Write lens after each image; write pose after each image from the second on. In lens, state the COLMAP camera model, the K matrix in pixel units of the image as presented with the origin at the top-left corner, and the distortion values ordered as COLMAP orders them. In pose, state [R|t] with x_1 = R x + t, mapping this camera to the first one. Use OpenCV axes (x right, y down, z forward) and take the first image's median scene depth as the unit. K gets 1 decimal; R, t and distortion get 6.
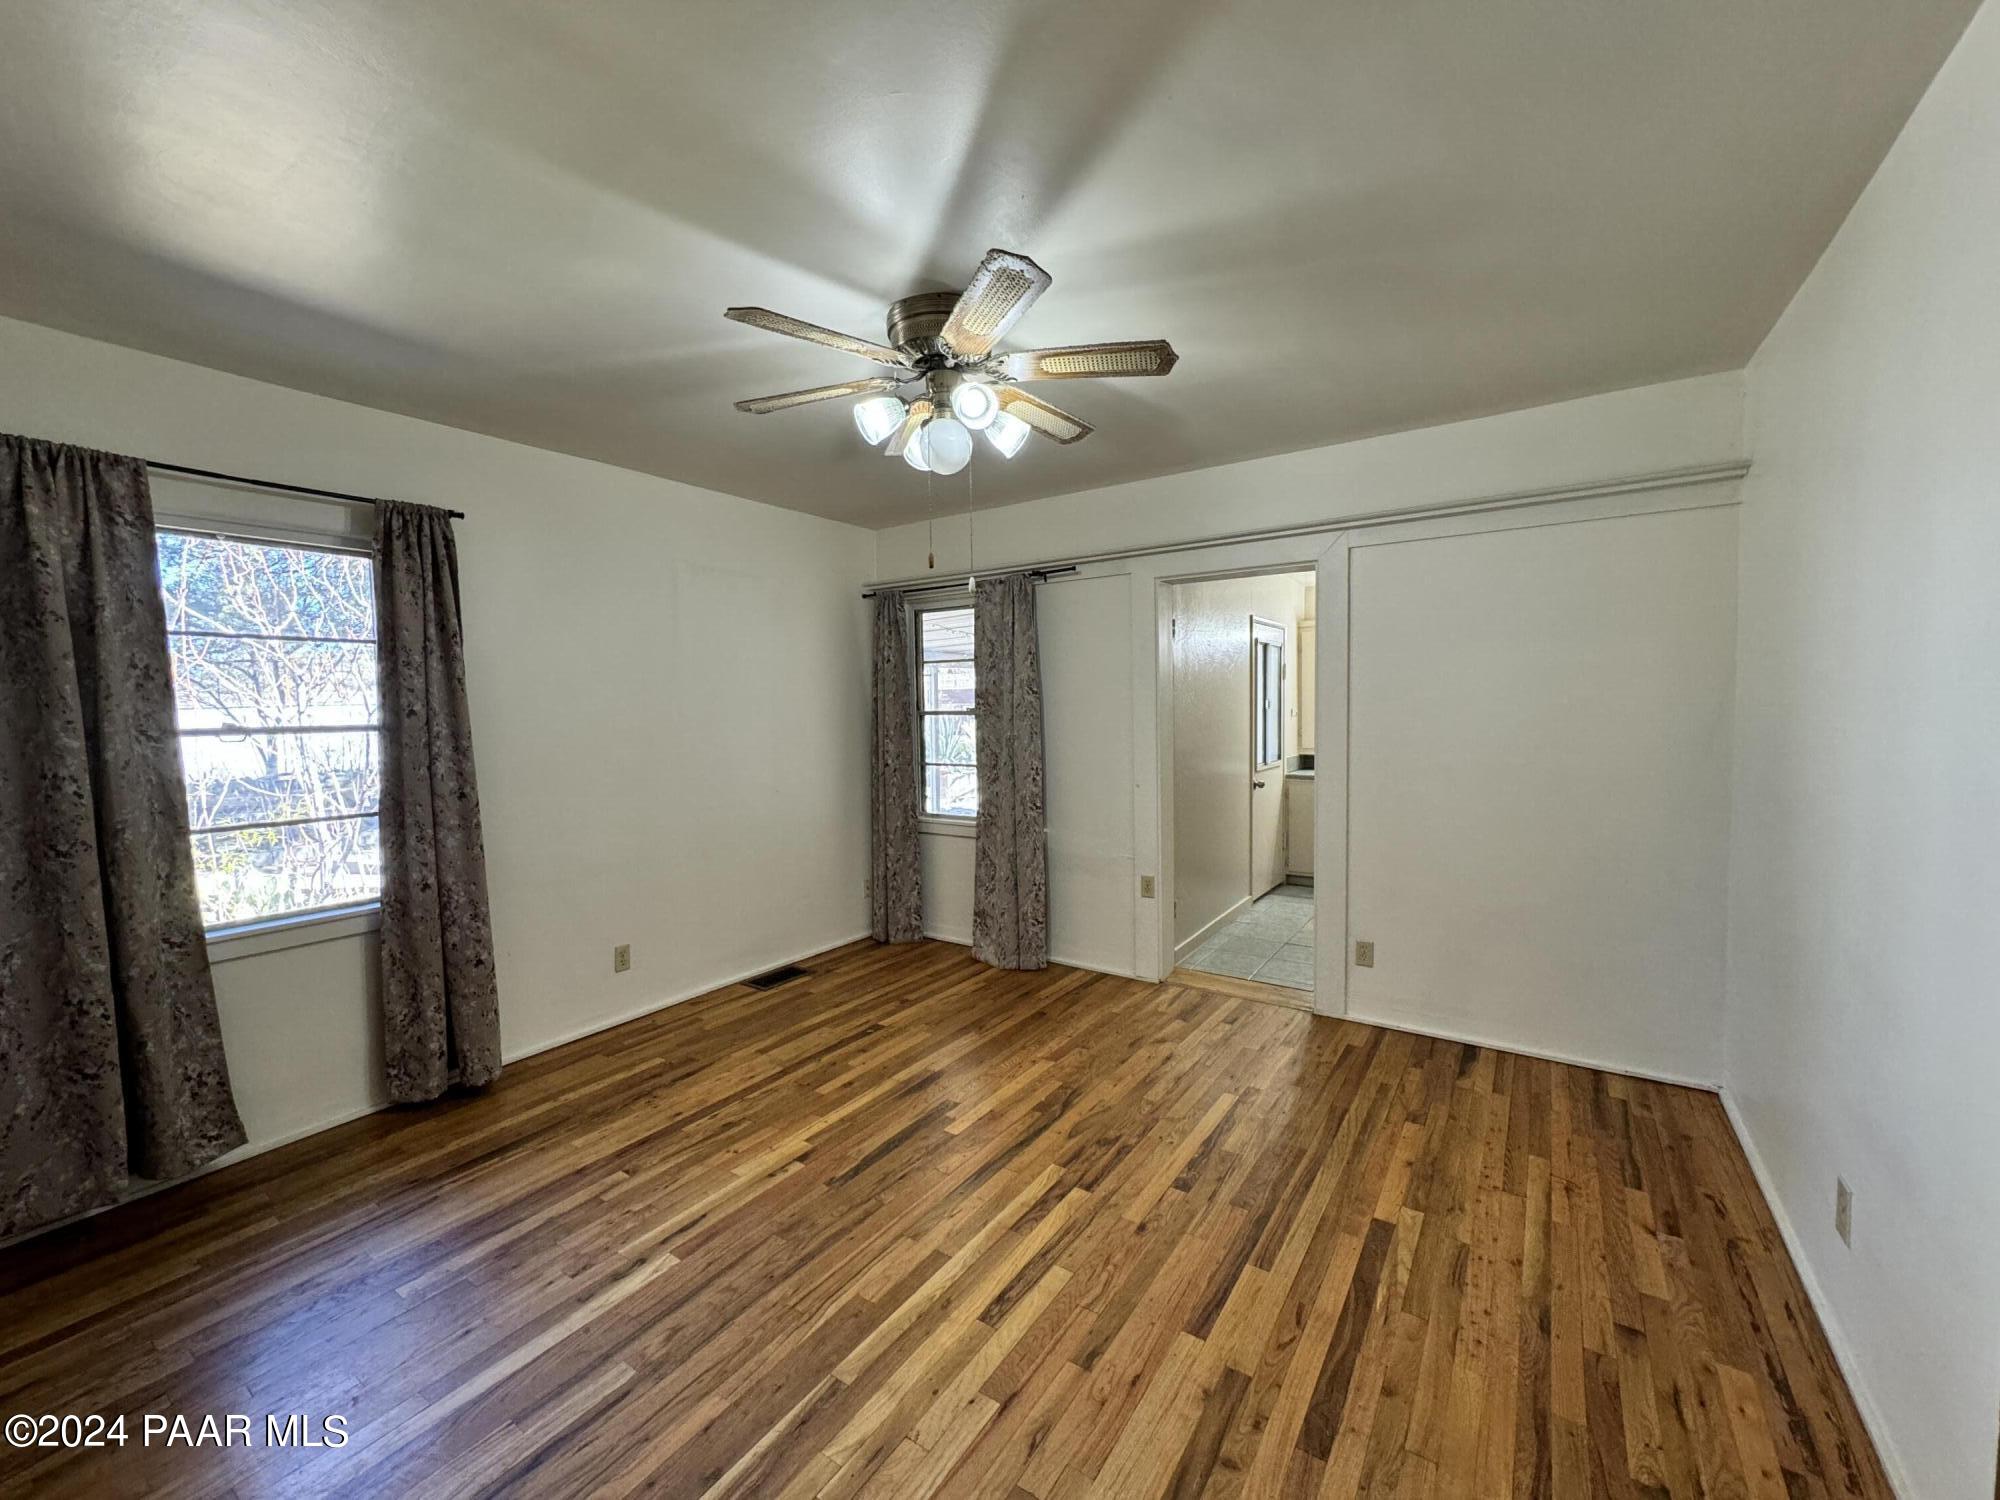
lens RADIAL K [[793.9, 0, 1000.0], [0, 793.9, 750.0], [0, 0, 1]] dist [-0.002432, 0.000396]
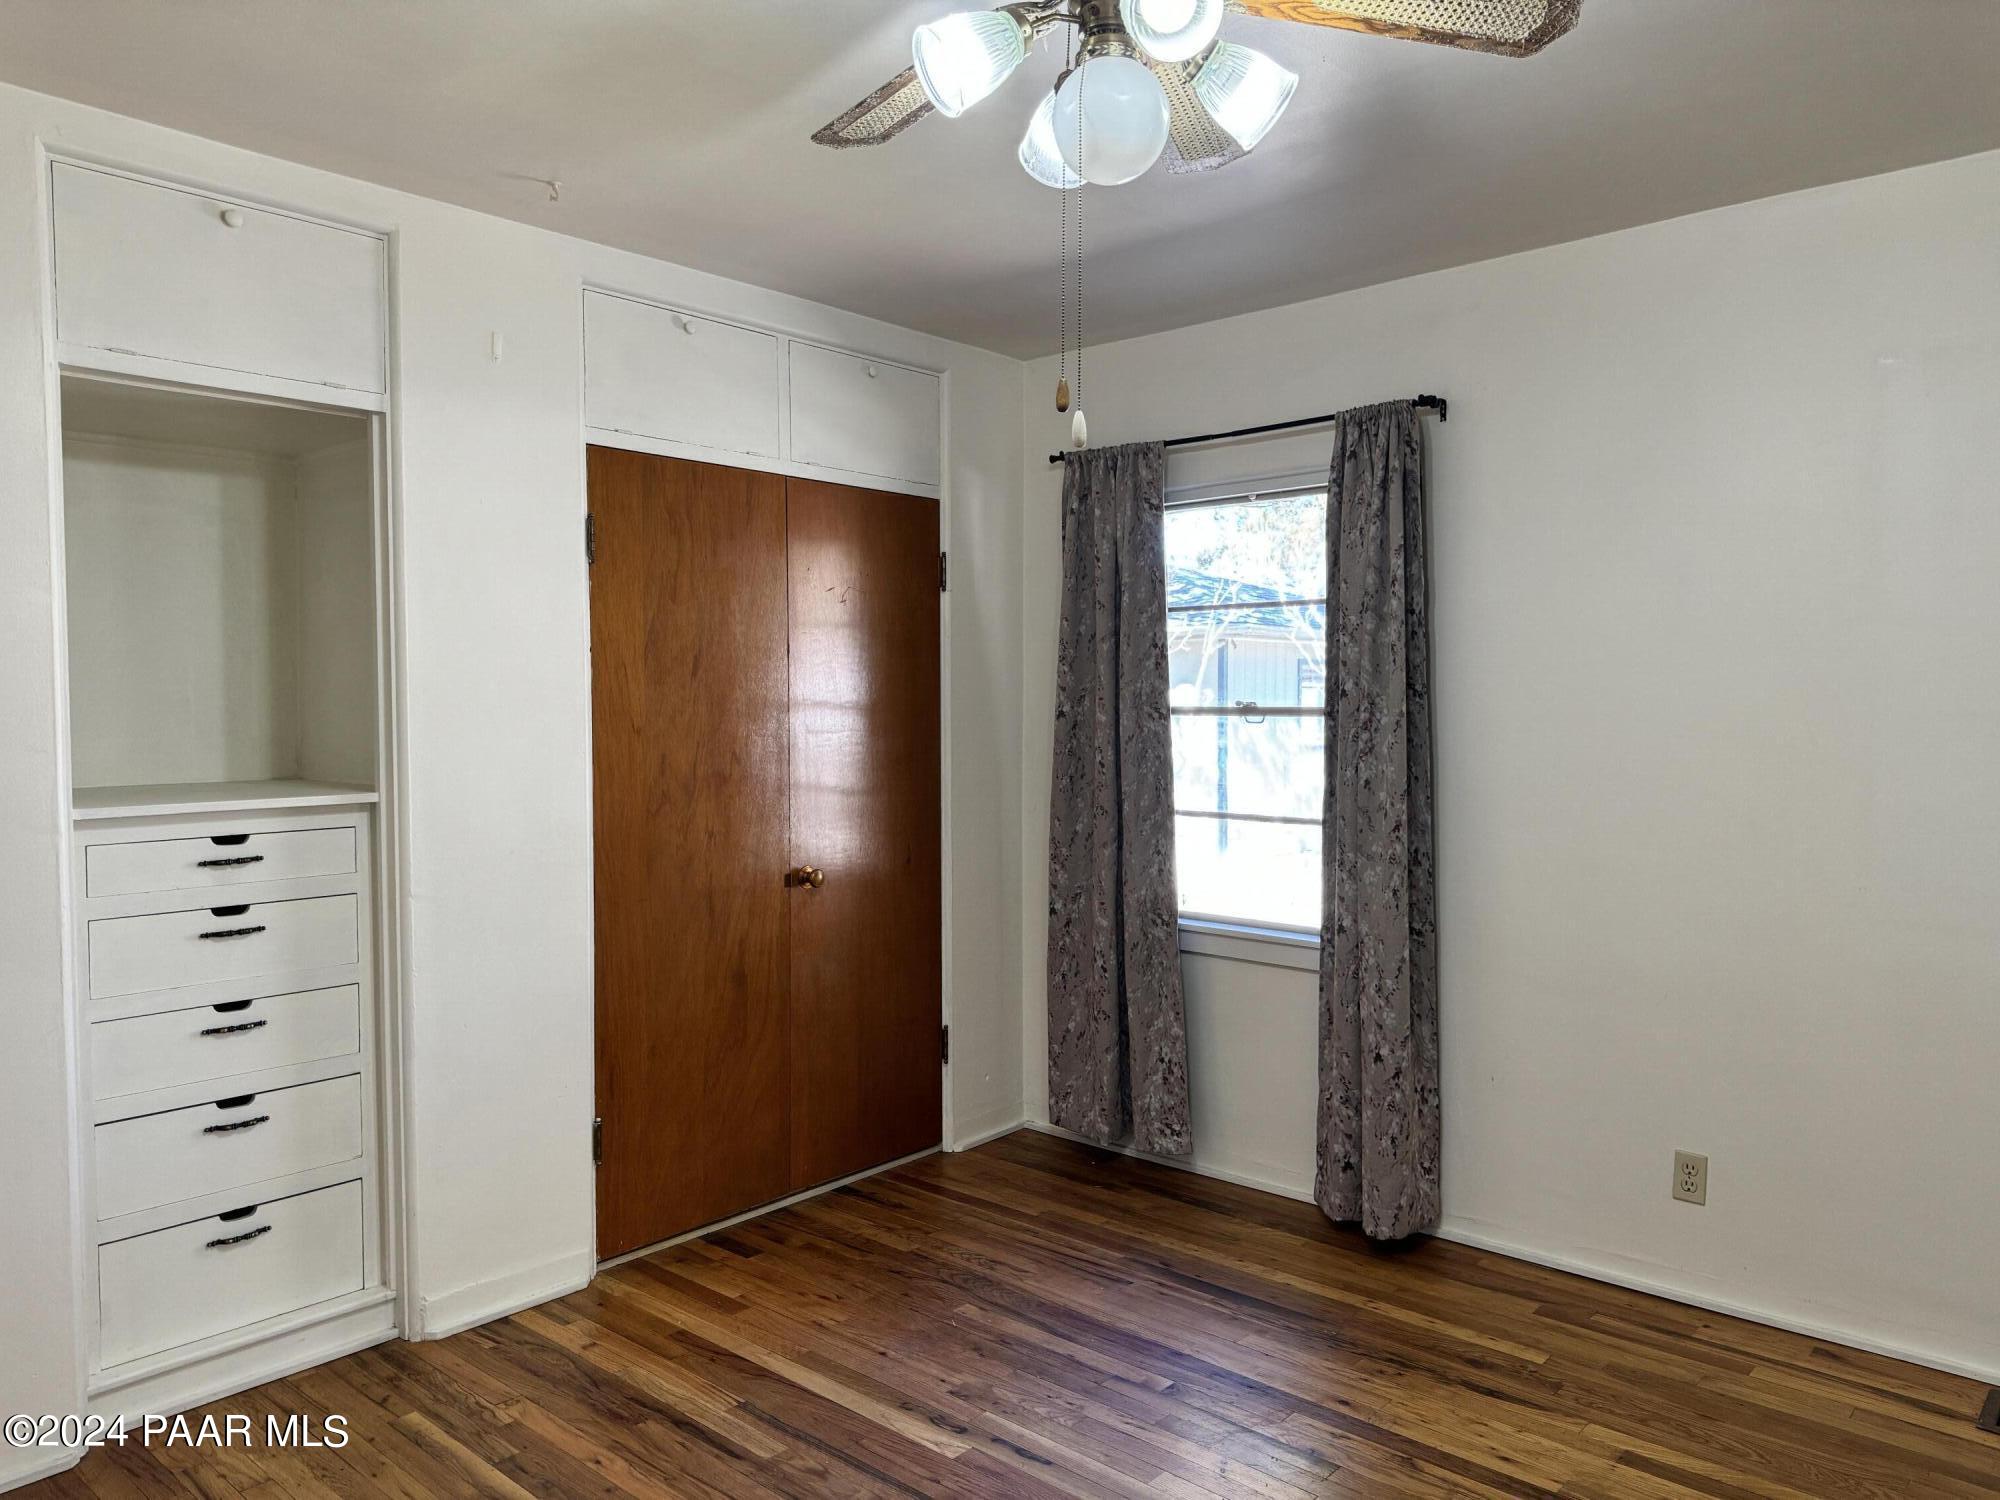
lens RADIAL K [[1399.7, 0, 1000.0], [0, 1399.7, 750.0], [0, 0, 1]] dist [0.070823, -0.099684]
pose [[-0.134090, 0.054950, -0.989444, 0.683314], [-0.050486, 0.996786, 0.062200, -0.067126], [0.989682, 0.058294, -0.130885, 0.965407]]
